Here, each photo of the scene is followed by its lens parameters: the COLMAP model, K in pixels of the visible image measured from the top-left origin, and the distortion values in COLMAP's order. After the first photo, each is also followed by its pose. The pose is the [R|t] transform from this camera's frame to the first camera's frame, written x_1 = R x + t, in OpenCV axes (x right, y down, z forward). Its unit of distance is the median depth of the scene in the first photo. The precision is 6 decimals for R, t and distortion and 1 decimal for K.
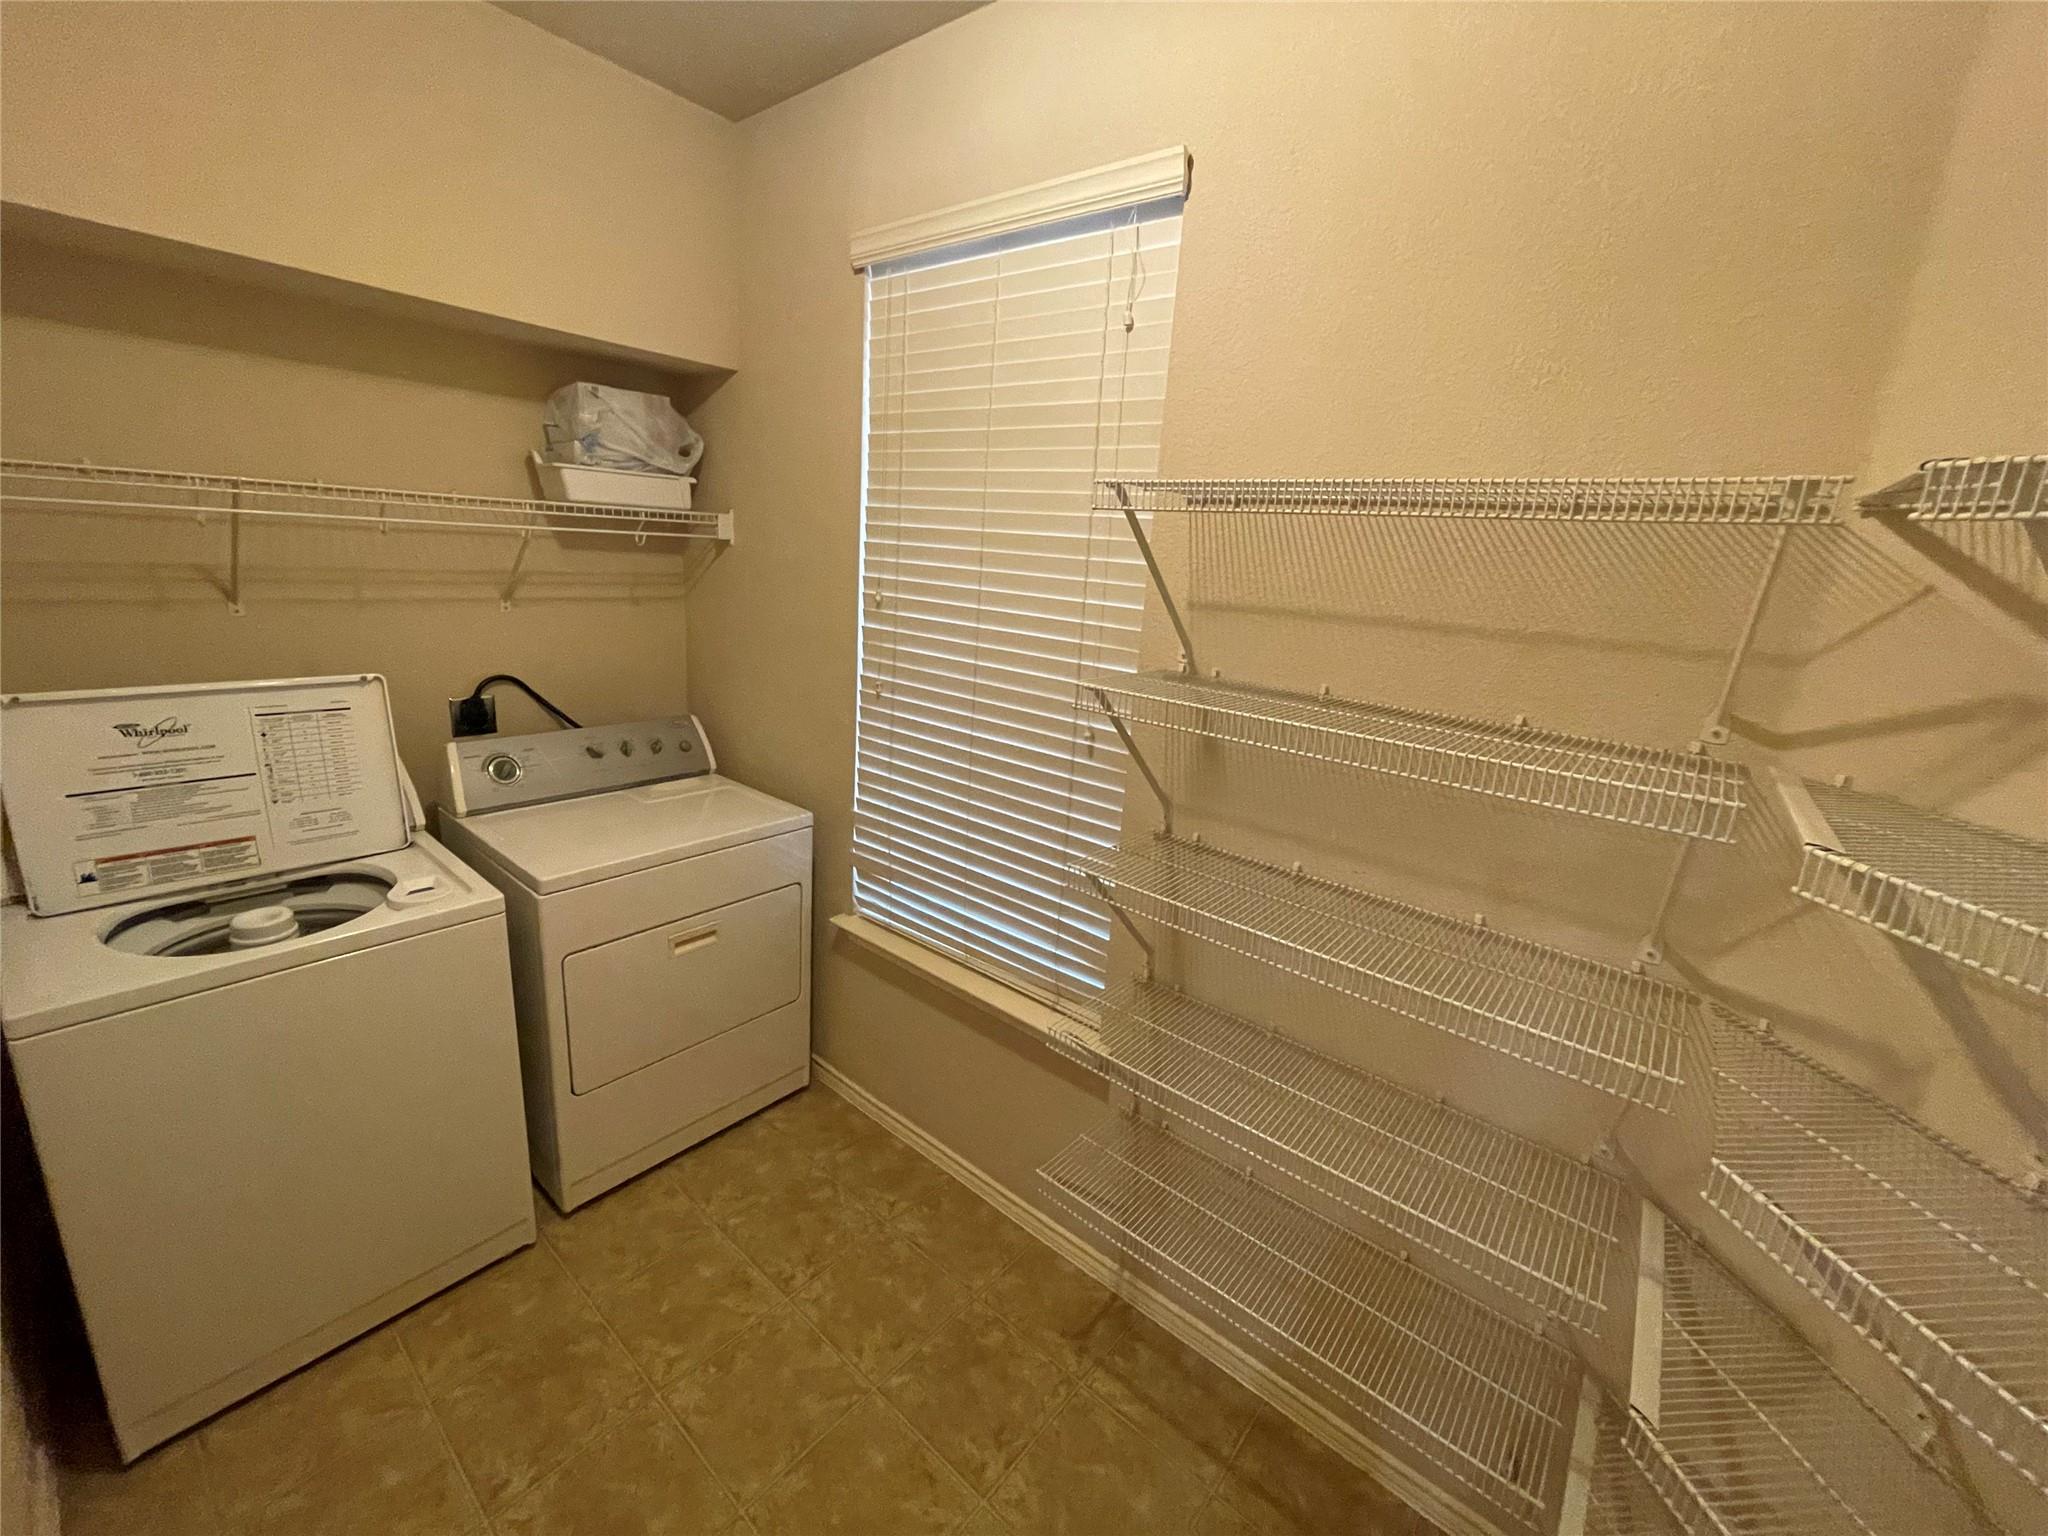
lens RADIAL K [[836.8, 0, 1018.2], [0, 836.8, 764.7], [0, 0, 1]] dist [0.000026, 0.000042]
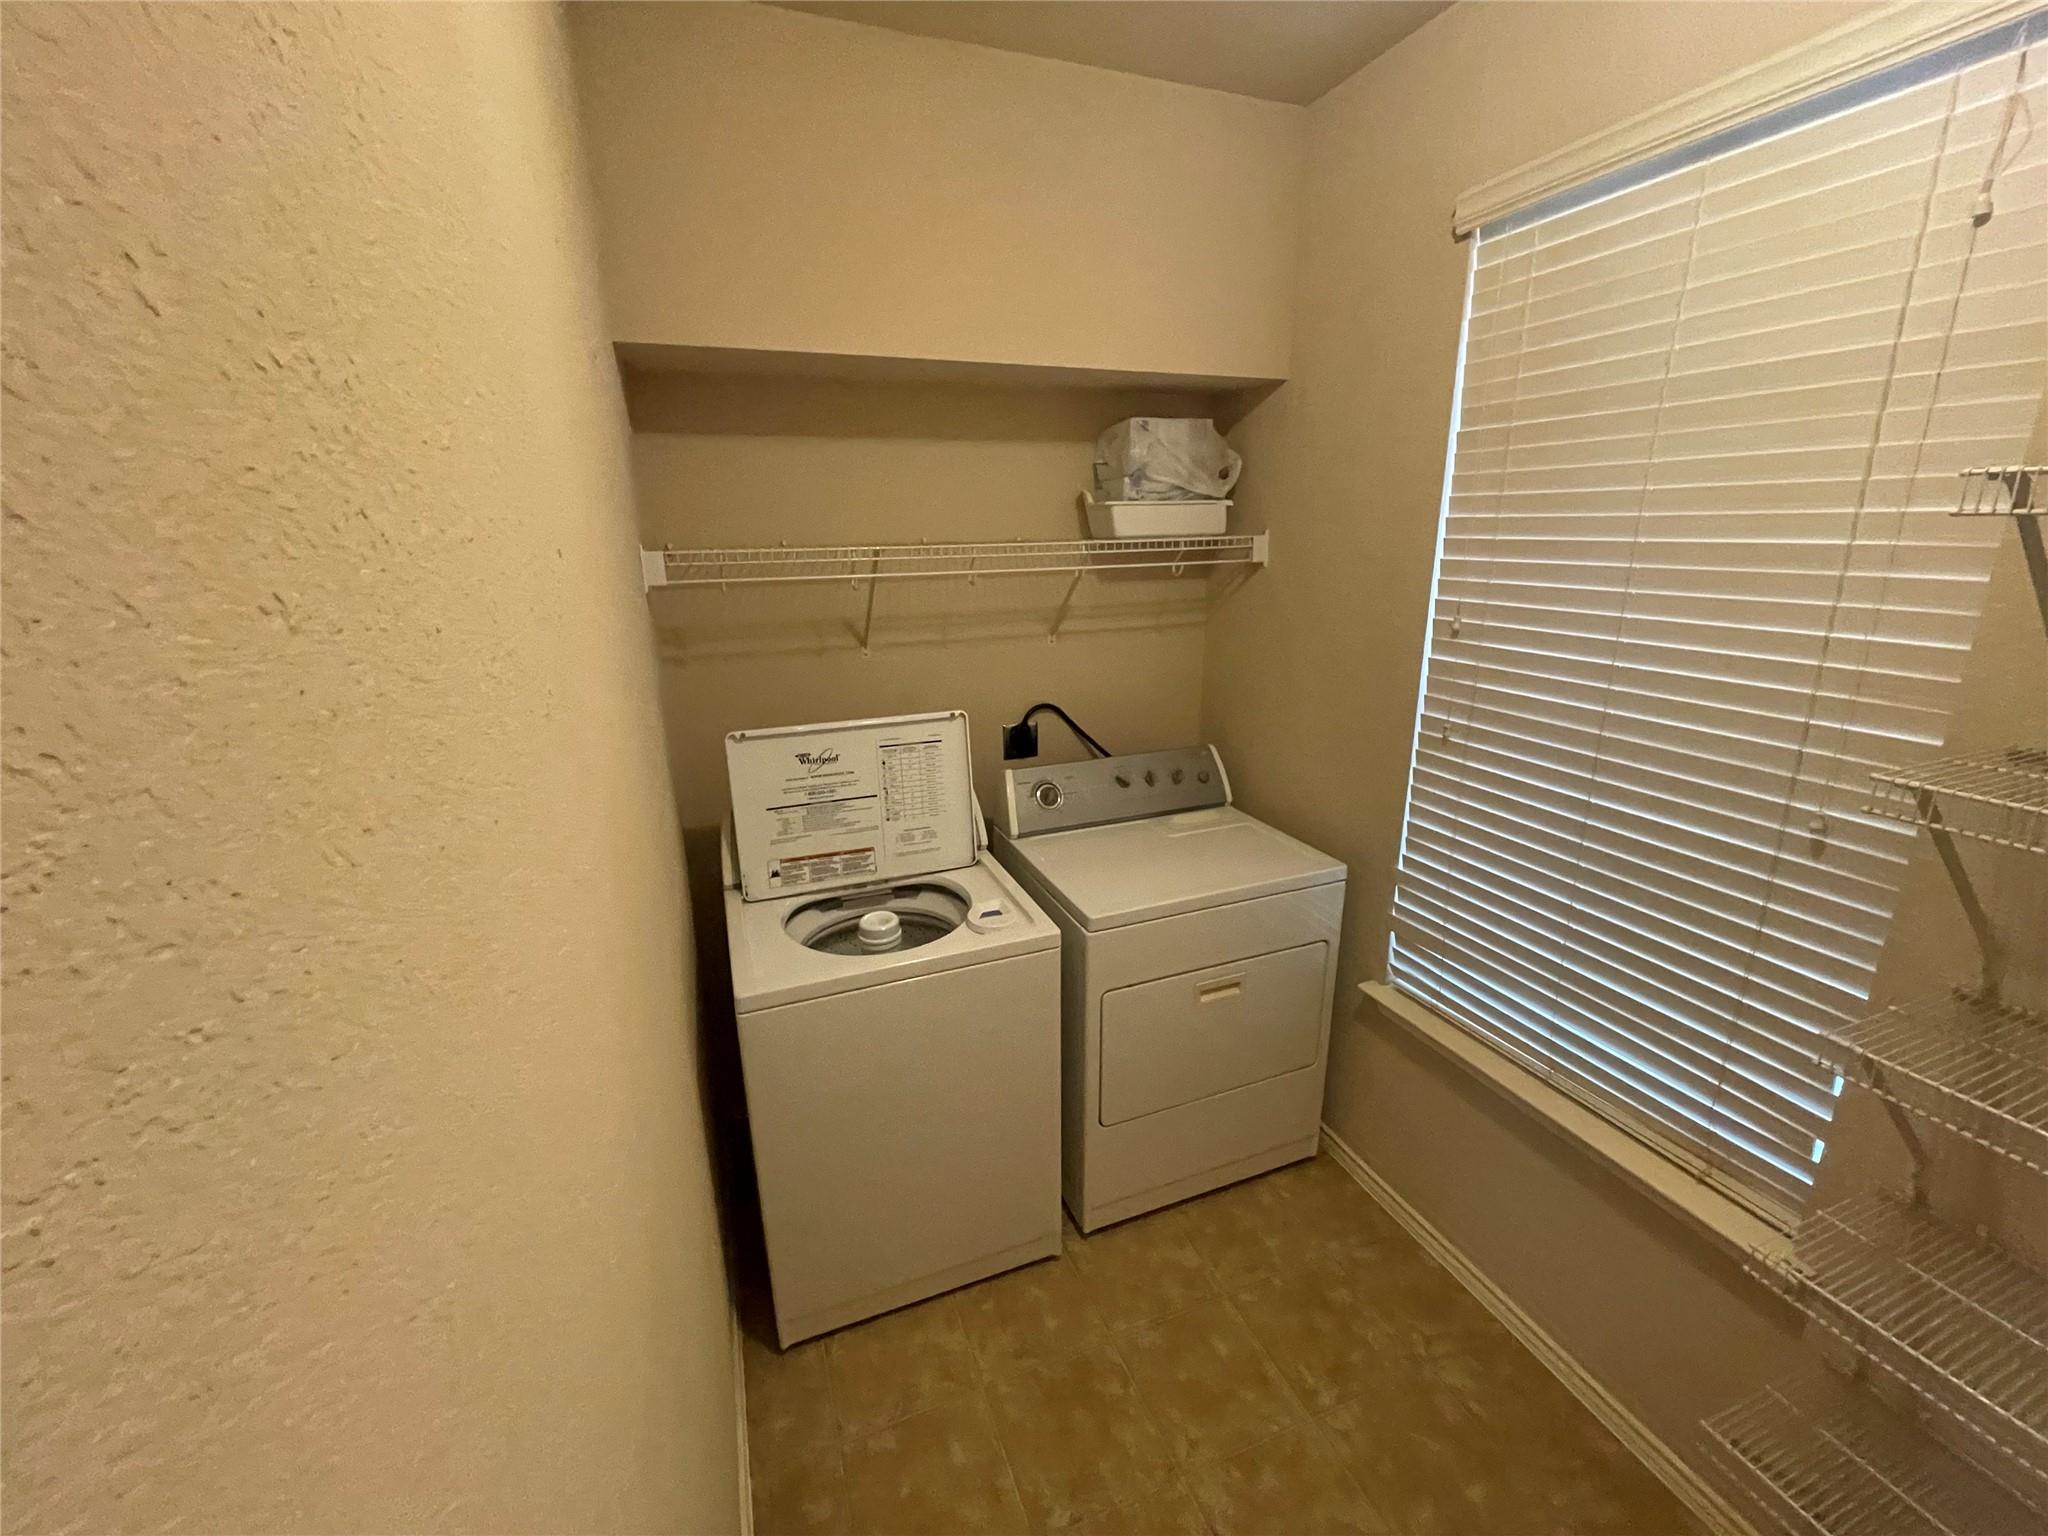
lens RADIAL K [[836.8, 0, 1018.2], [0, 836.8, 764.7], [0, 0, 1]] dist [0.000026, 0.000042]
pose [[0.869504, 0.054788, -0.490878, -0.135037], [-0.049947, 0.998488, 0.022973, -0.060096], [0.491394, 0.004543, 0.870925, 0.055689]]
